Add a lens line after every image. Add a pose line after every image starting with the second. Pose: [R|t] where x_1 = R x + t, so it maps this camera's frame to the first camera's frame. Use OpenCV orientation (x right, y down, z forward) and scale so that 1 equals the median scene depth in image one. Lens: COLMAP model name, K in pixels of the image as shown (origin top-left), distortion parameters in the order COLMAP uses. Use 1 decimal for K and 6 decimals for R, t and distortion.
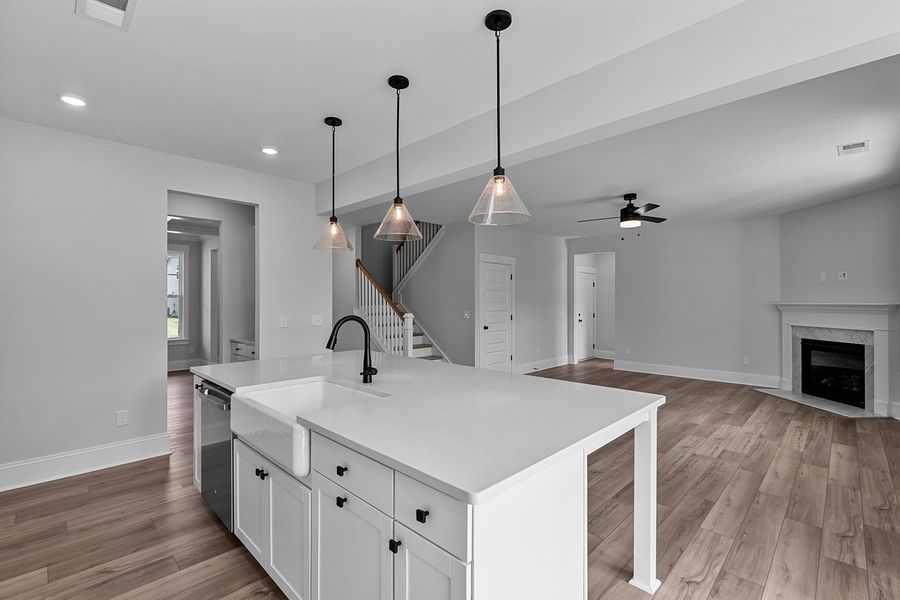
lens RADIAL K [[403.1, 0, 451.0], [0, 403.1, 301.1], [0, 0, 1]] dist [-0.000614, -0.000289]
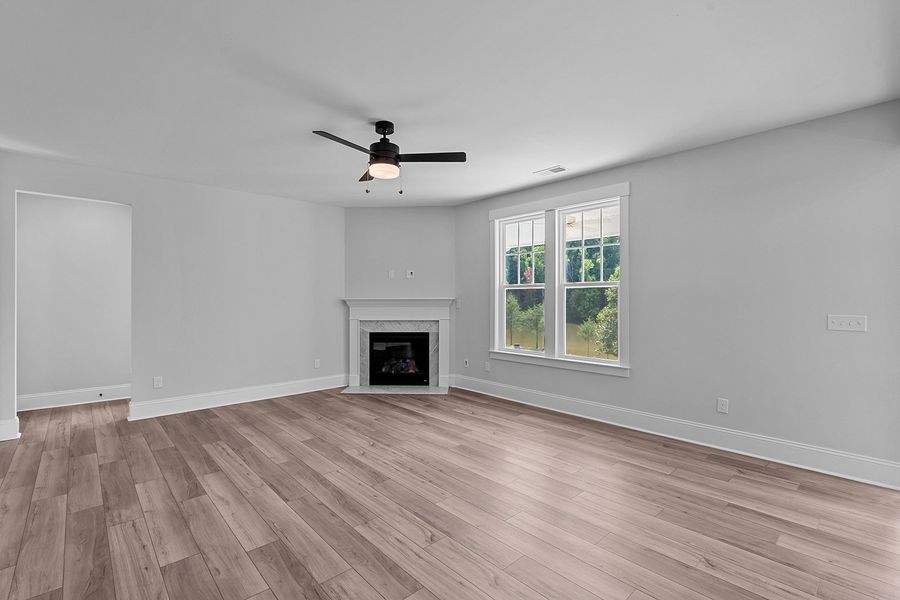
lens RADIAL K [[404.5, 0, 443.4], [0, 404.5, 300.5], [0, 0, 1]] dist [-0.003403, -0.000060]
pose [[0.056129, -0.002414, 0.998421, -0.181228], [-0.000500, 0.999997, 0.002446, 0.009753], [-0.998423, -0.000637, 0.056127, 0.876314]]
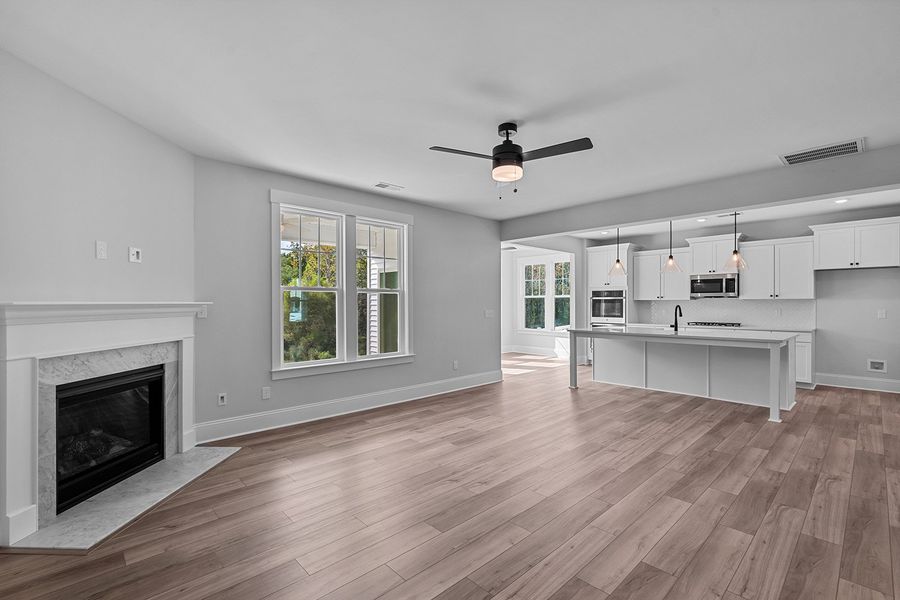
lens RADIAL K [[403.1, 0, 451.0], [0, 403.1, 301.1], [0, 0, 1]] dist [-0.000614, -0.000289]
pose [[-0.999410, 0.003747, 0.034153, 0.516158], [0.003536, 0.999974, -0.006239, 0.009712], [-0.034175, -0.006115, -0.999397, 1.635933]]
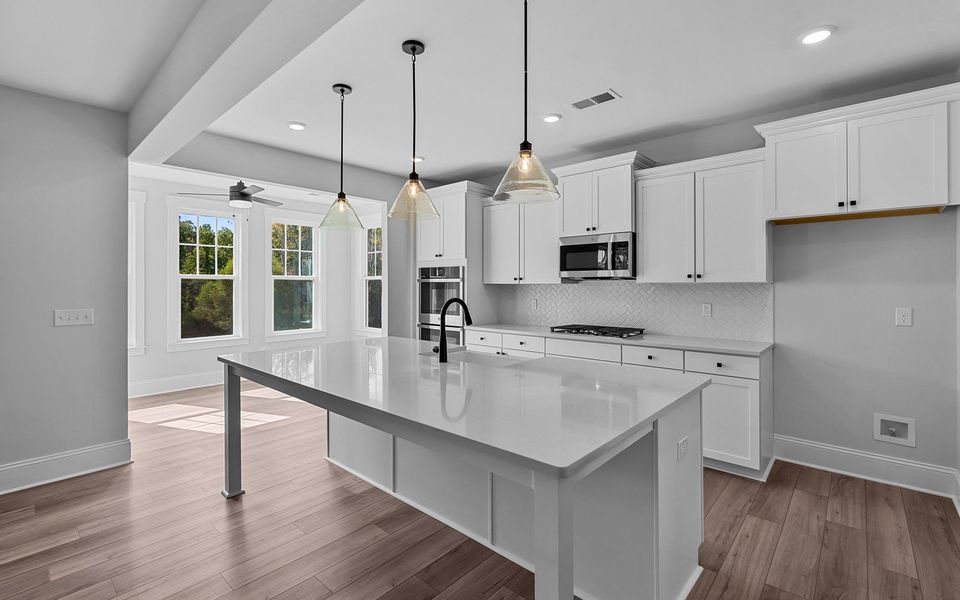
lens RADIAL K [[429.1, 0, 480.9], [0, 429.1, 281.5], [0, 0, 1]] dist [-0.002057, 0.000129]
pose [[-0.998748, 0.004330, -0.049832, -0.112293], [0.004715, 0.999960, -0.007617, 0.000481], [0.049797, -0.007842, -0.998729, 0.958040]]
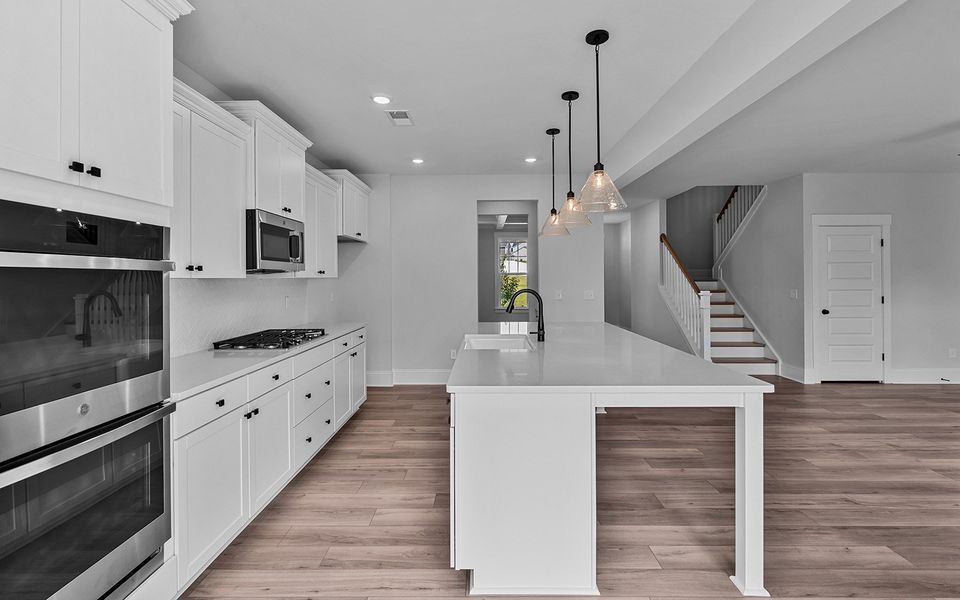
lens RADIAL K [[429.1, 0, 480.9], [0, 429.1, 281.5], [0, 0, 1]] dist [-0.002057, 0.000129]
pose [[0.697610, 0.005582, -0.716456, 0.286660], [0.002126, 0.999949, 0.009861, -0.001027], [0.716475, -0.008402, 0.697563, -0.041515]]
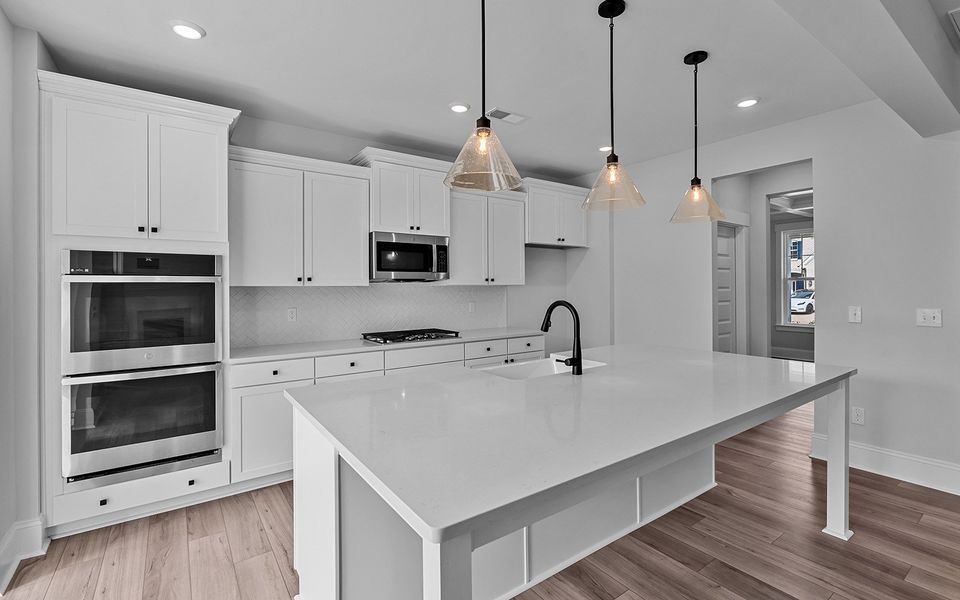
lens RADIAL K [[427.4, 0, 485.6], [0, 427.4, 286.7], [0, 0, 1]] dist [-0.003121, -0.000252]
pose [[-0.162526, 0.003384, -0.986698, 0.354291], [0.006898, 0.999974, 0.002294, -0.000040], [0.986680, -0.006433, -0.162545, 0.428214]]
